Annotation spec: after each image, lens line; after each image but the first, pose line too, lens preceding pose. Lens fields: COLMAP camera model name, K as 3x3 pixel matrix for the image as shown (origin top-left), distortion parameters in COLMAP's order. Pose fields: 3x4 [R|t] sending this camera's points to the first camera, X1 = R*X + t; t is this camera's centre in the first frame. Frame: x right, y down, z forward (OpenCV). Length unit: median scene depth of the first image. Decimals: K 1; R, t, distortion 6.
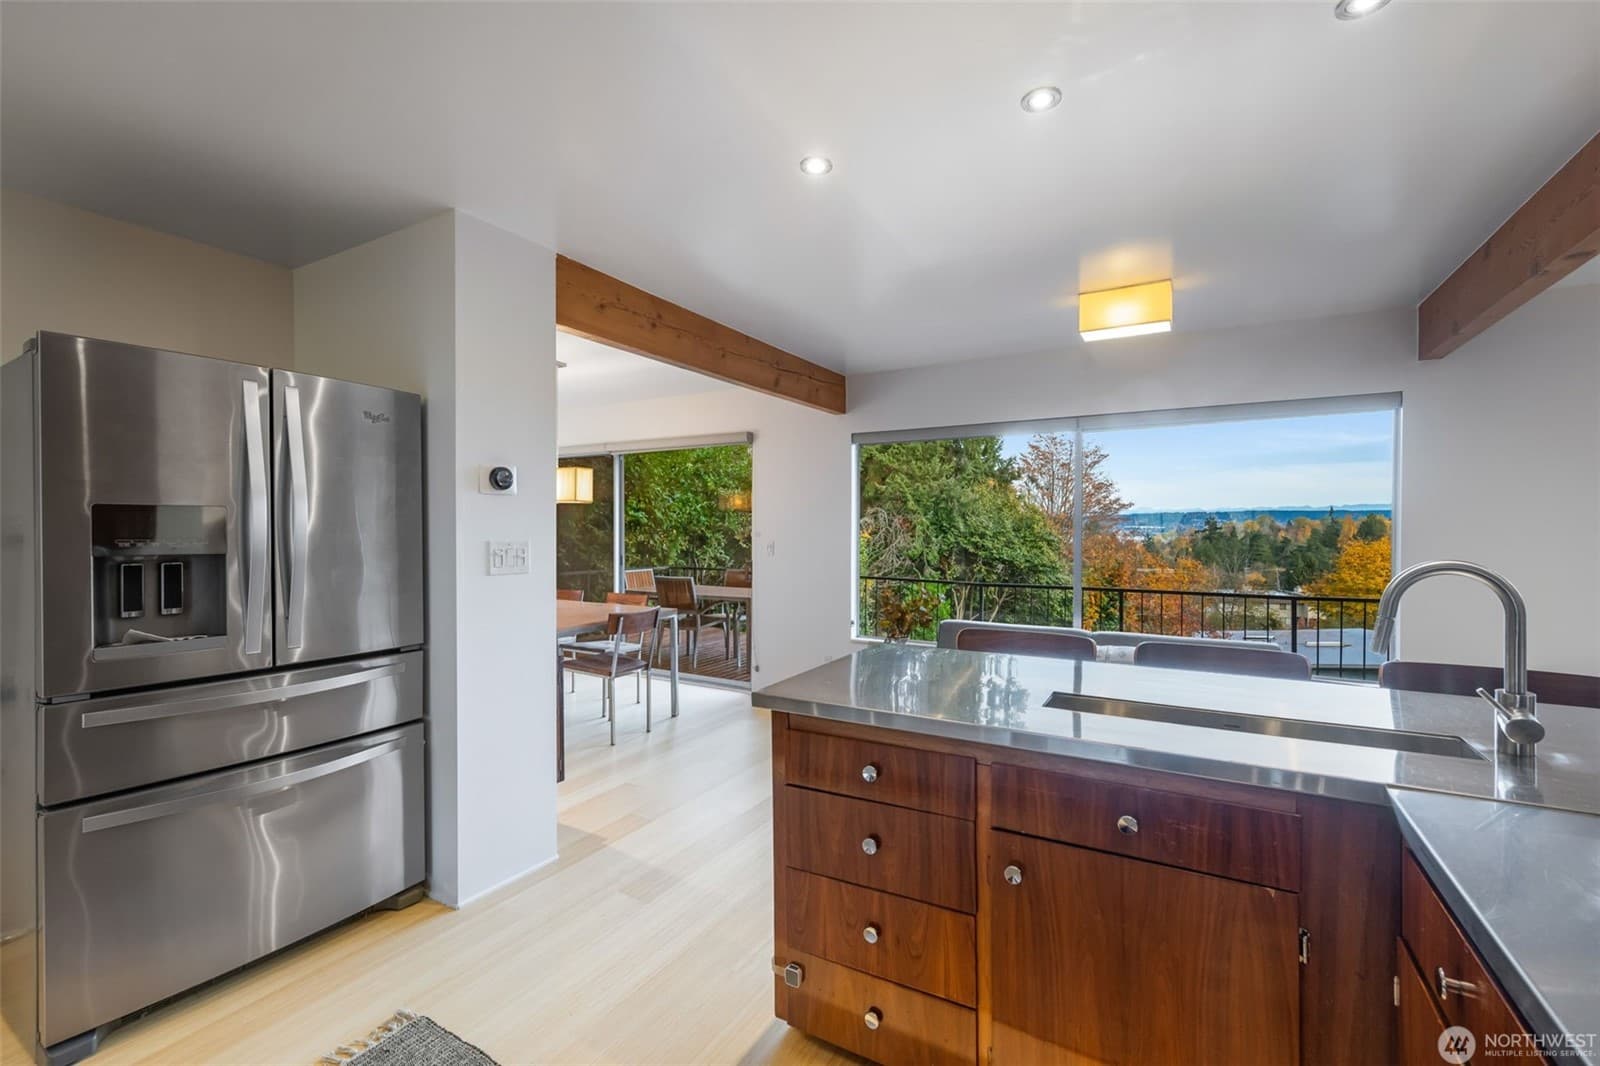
lens RADIAL K [[680.5, 0, 796.0], [0, 680.5, 531.7], [0, 0, 1]] dist [-0.008180, 0.000106]
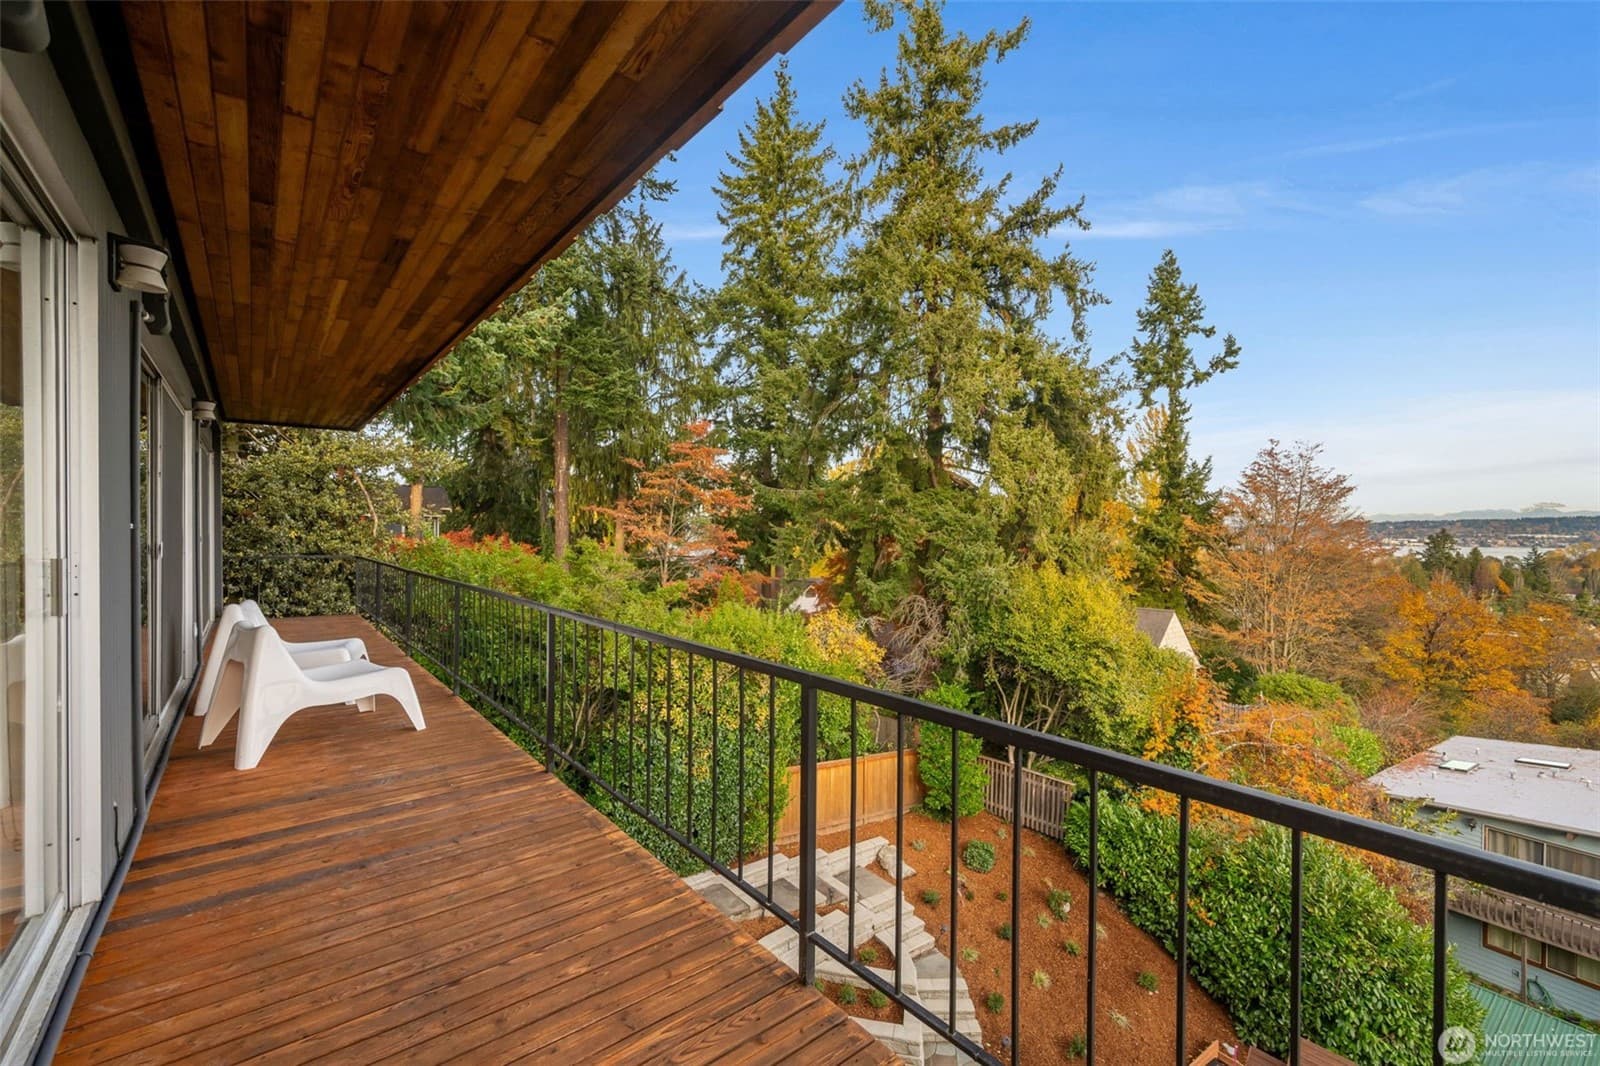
lens RADIAL K [[680.5, 0, 796.0], [0, 680.5, 531.7], [0, 0, 1]] dist [-0.008180, 0.000106]
pose [[0.935856, 0.000825, -0.352381, 0.301283], [-0.004956, 0.999929, -0.010822, -0.114287], [0.352347, 0.011875, 0.935794, 0.087652]]
